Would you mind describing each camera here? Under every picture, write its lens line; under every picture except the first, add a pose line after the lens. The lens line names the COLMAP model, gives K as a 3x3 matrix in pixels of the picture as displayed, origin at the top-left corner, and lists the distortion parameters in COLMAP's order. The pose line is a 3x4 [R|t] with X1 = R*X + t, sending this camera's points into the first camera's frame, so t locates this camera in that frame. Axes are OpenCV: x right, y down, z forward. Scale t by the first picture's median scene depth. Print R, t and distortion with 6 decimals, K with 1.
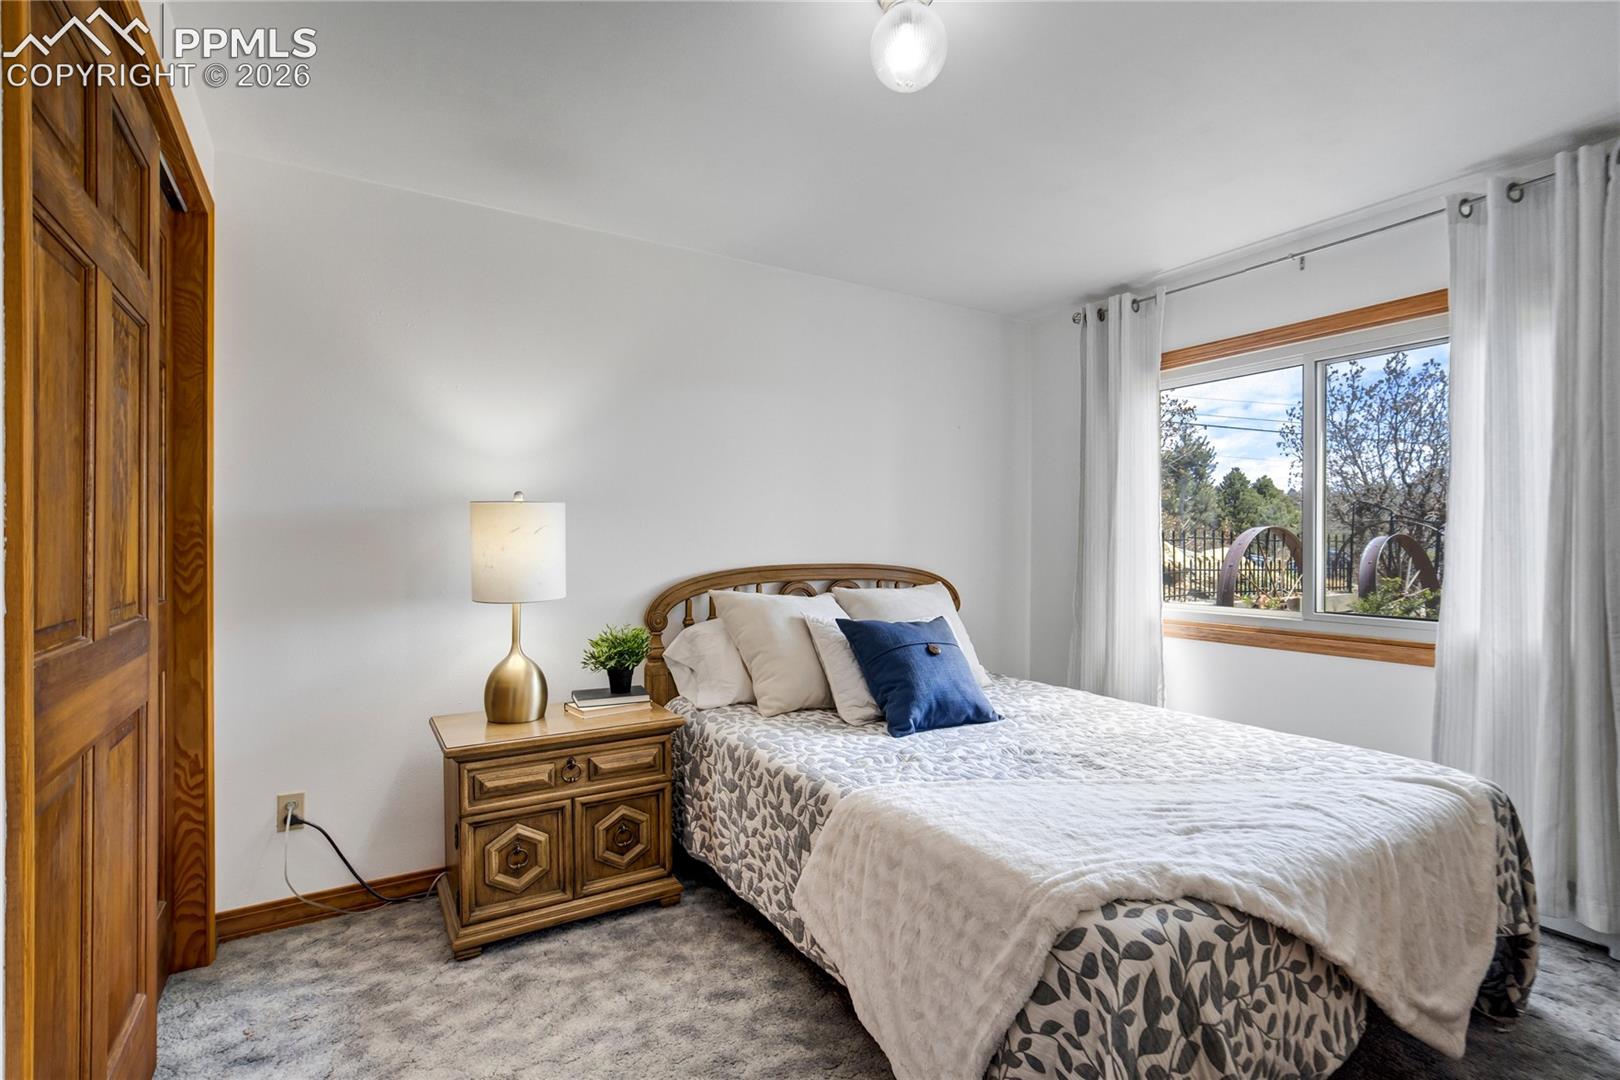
lens RADIAL K [[774.6, 0, 816.8], [0, 774.6, 542.4], [0, 0, 1]] dist [-0.029029, 0.000194]
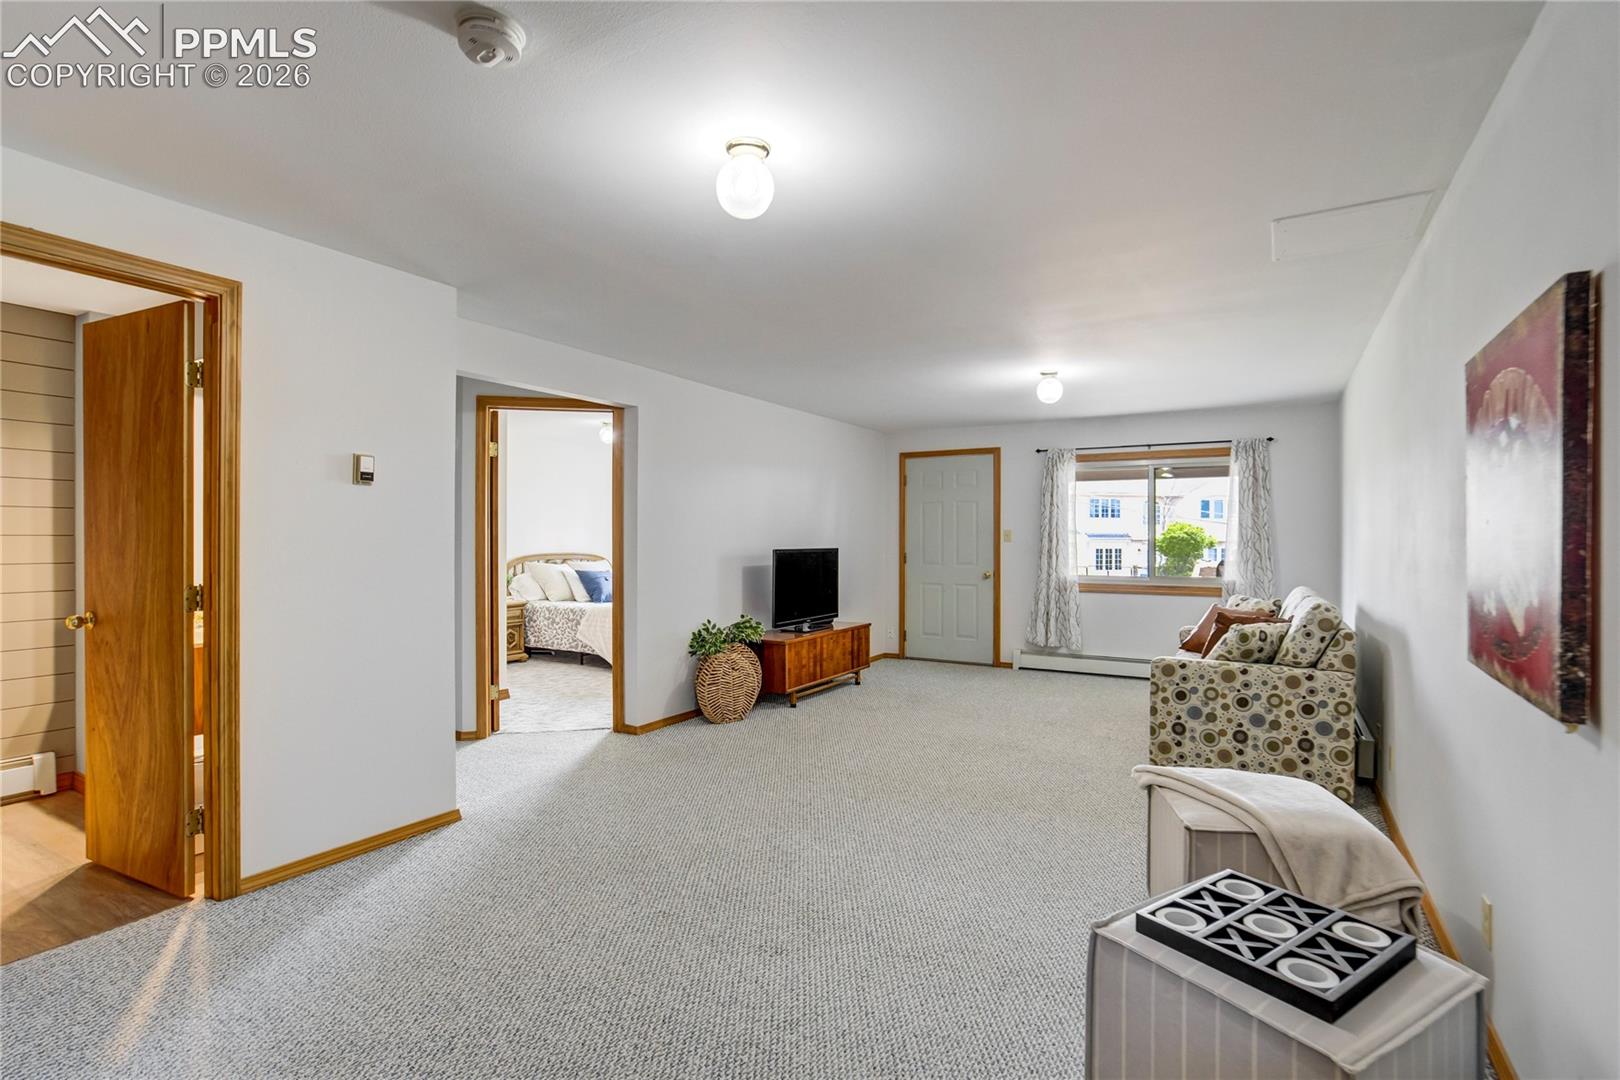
lens RADIAL K [[774.6, 0, 816.8], [0, 774.6, 542.4], [0, 0, 1]] dist [-0.029029, 0.000194]
pose [[0.896751, -0.006699, 0.442484, -0.552683], [0.002327, 0.999943, 0.010422, -0.045953], [-0.442529, -0.008317, 0.896716, -2.536576]]
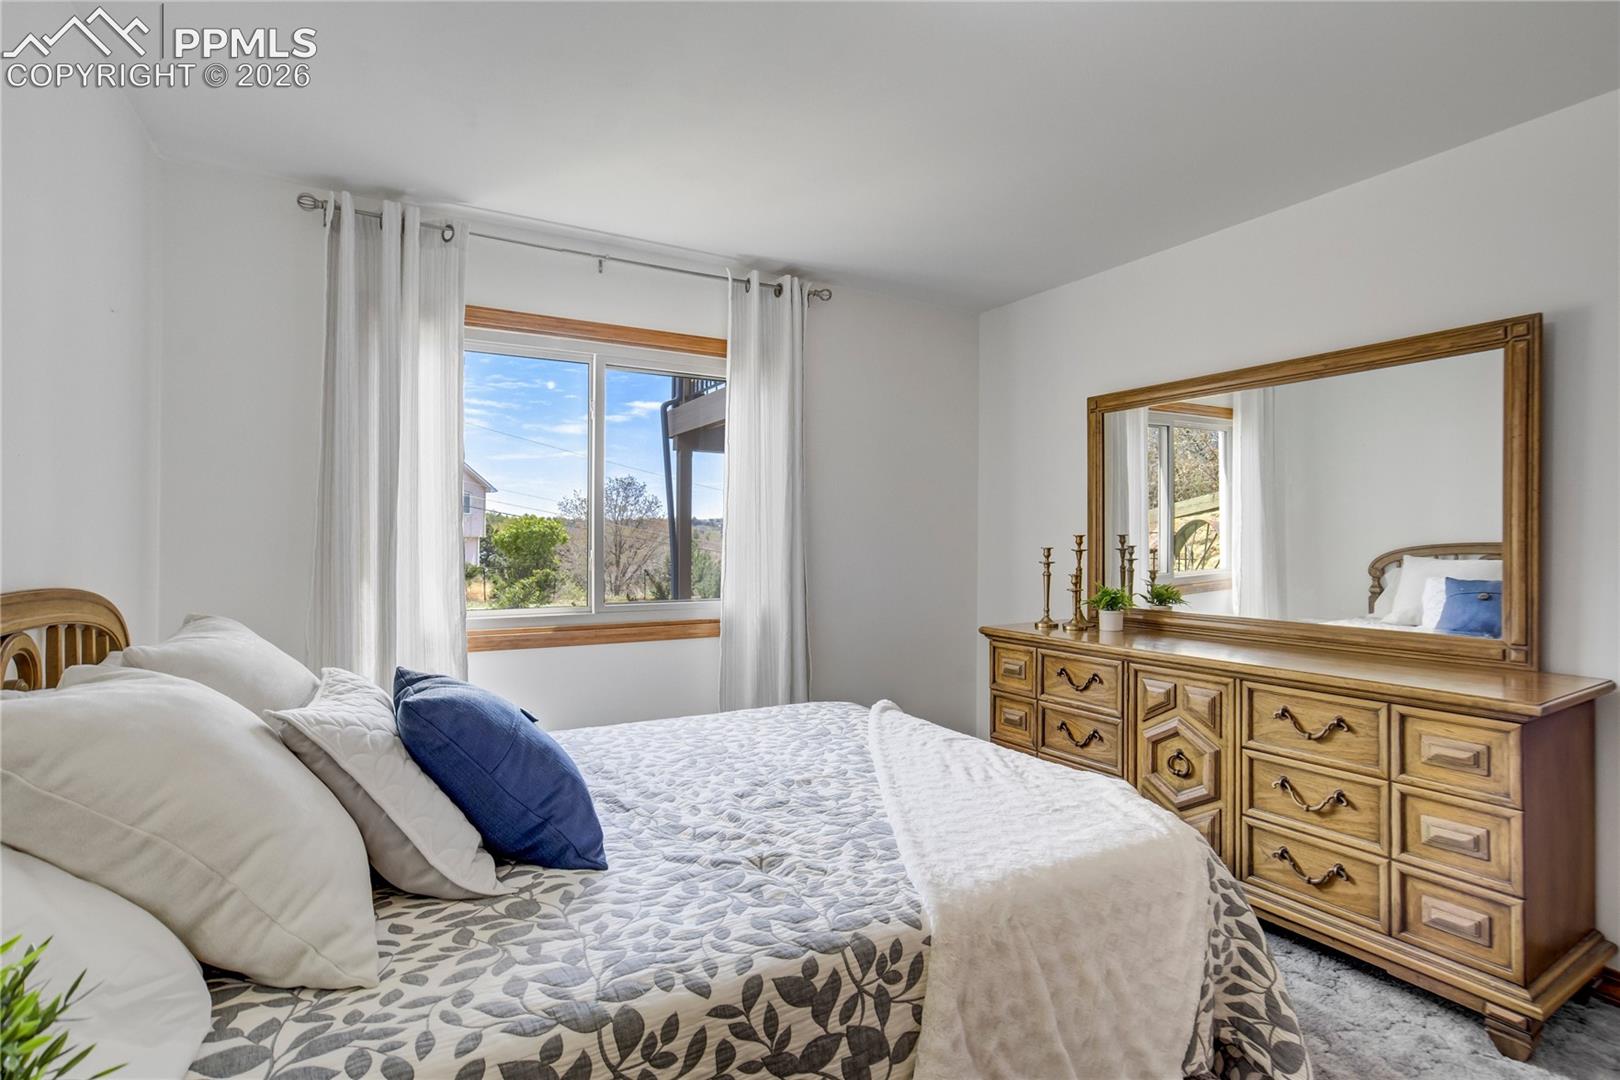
lens RADIAL K [[774.6, 0, 816.8], [0, 774.6, 542.4], [0, 0, 1]] dist [-0.029029, 0.000194]
pose [[0.027065, -0.004828, 0.999622, -0.485899], [-0.001856, 0.999986, 0.004880, 0.000623], [-0.999632, -0.001988, 0.027055, 0.838452]]
